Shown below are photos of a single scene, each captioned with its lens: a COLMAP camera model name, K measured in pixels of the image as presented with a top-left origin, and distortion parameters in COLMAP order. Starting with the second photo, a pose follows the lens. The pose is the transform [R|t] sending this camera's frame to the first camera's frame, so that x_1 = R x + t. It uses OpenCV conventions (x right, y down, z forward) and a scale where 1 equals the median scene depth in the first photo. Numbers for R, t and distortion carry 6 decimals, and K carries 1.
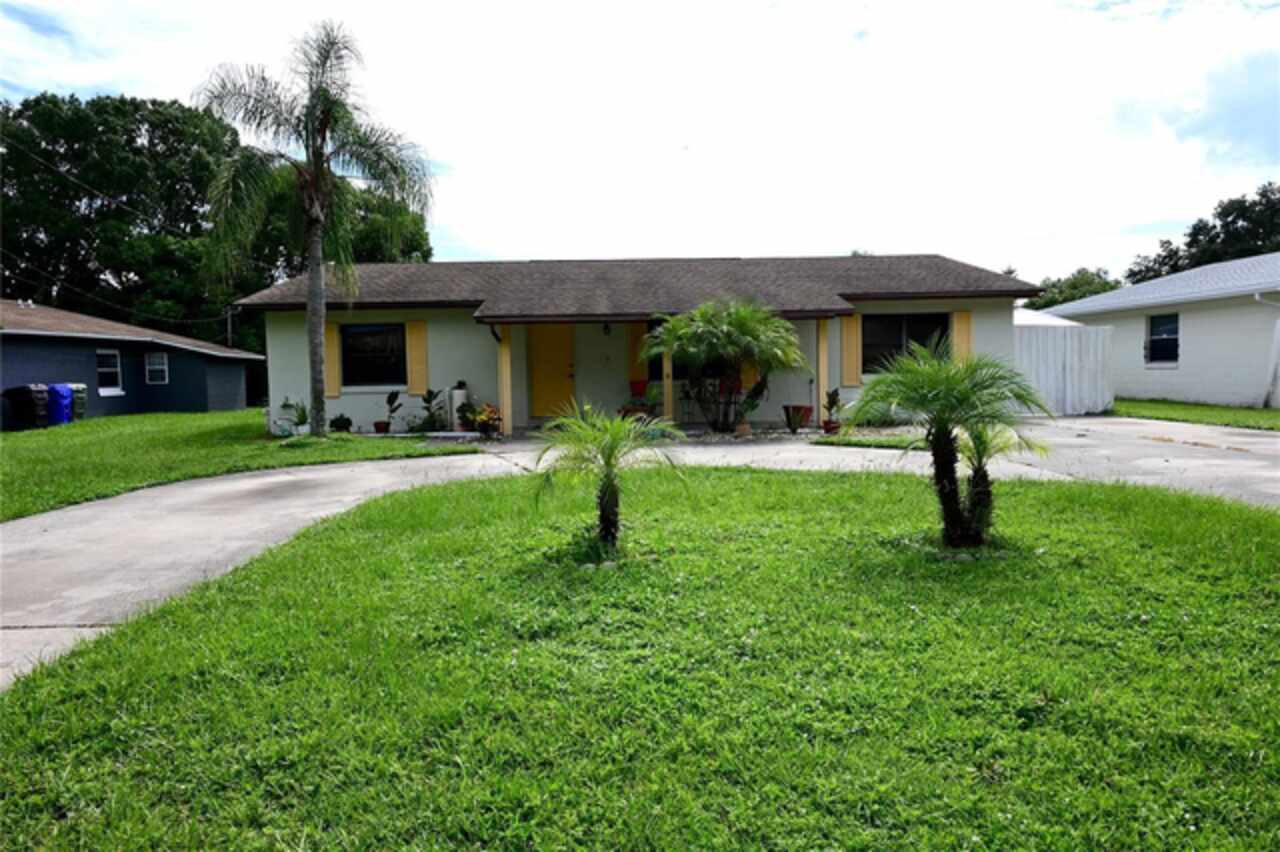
lens RADIAL K [[873.9, 0, 640.0], [0, 873.9, 426.0], [0, 0, 1]] dist [0.001618, 0.005357]
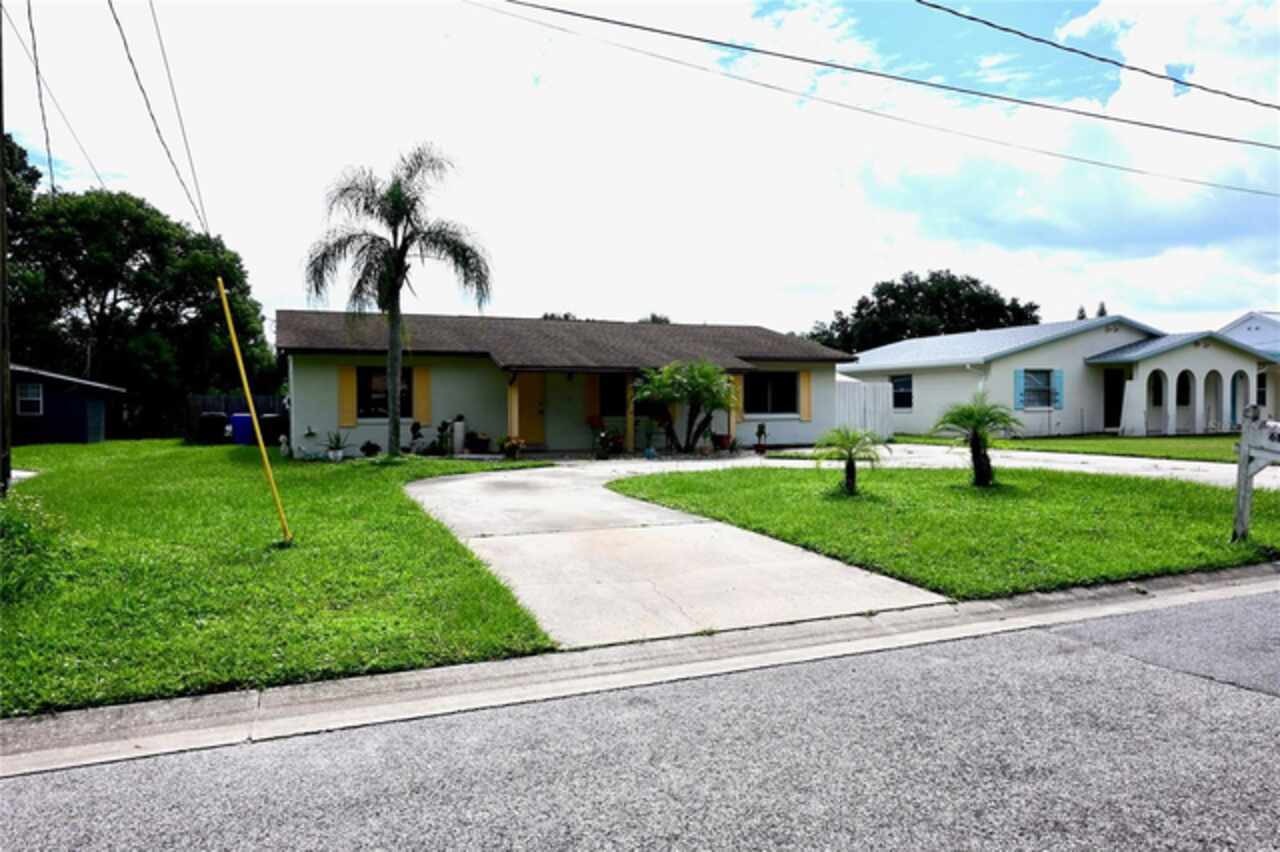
lens RADIAL K [[871.9, 0, 633.1], [0, 871.9, 430.4], [0, 0, 1]] dist [0.046333, 0.000515]
pose [[0.939796, 0.005654, 0.341690, -0.256897], [0.008521, 0.999165, -0.039970, 0.014758], [-0.341631, 0.040475, 0.938962, -0.169063]]
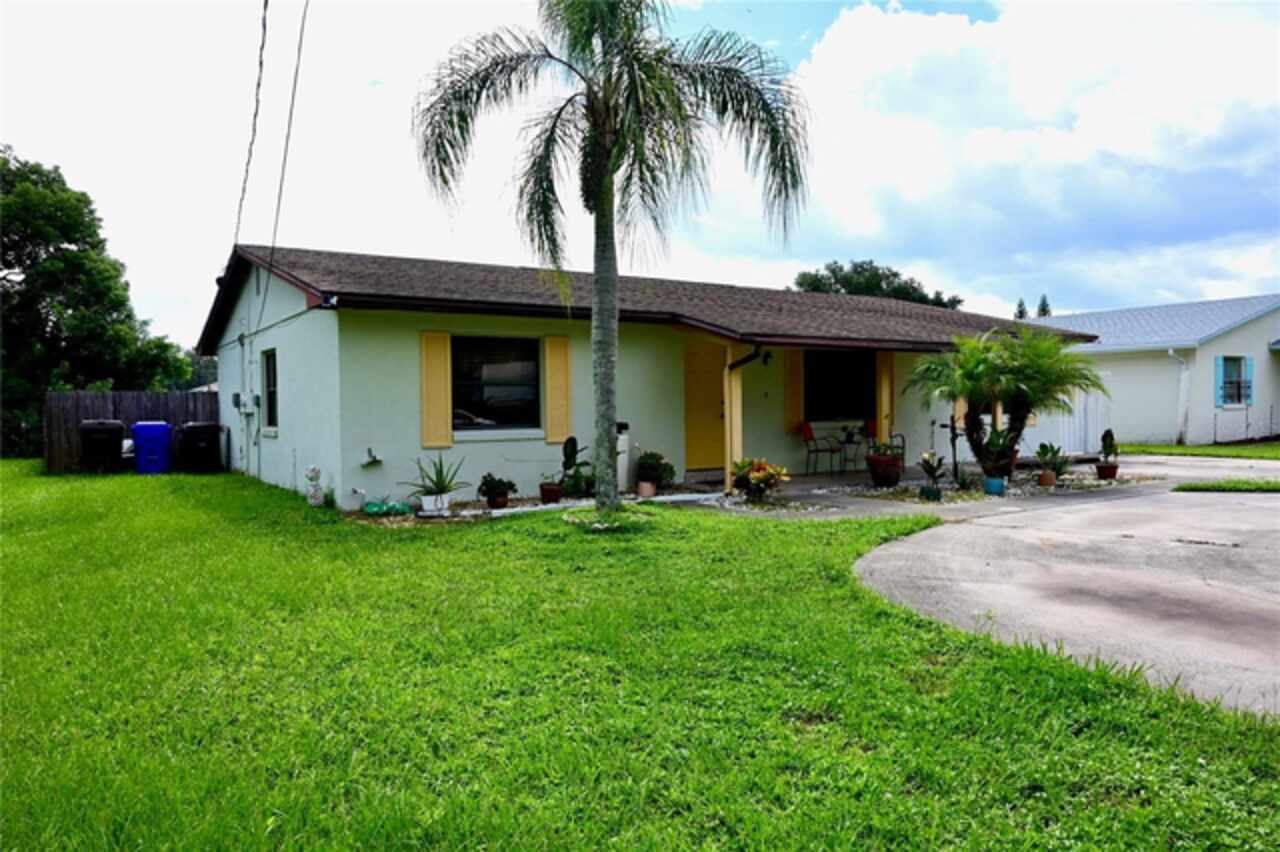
lens RADIAL K [[873.9, 0, 640.0], [0, 873.9, 426.0], [0, 0, 1]] dist [0.001618, 0.005357]
pose [[0.853217, -0.002963, 0.521548, -0.364122], [0.027309, 0.998866, -0.039001, -0.012850], [-0.520841, 0.047519, 0.852330, 0.239153]]
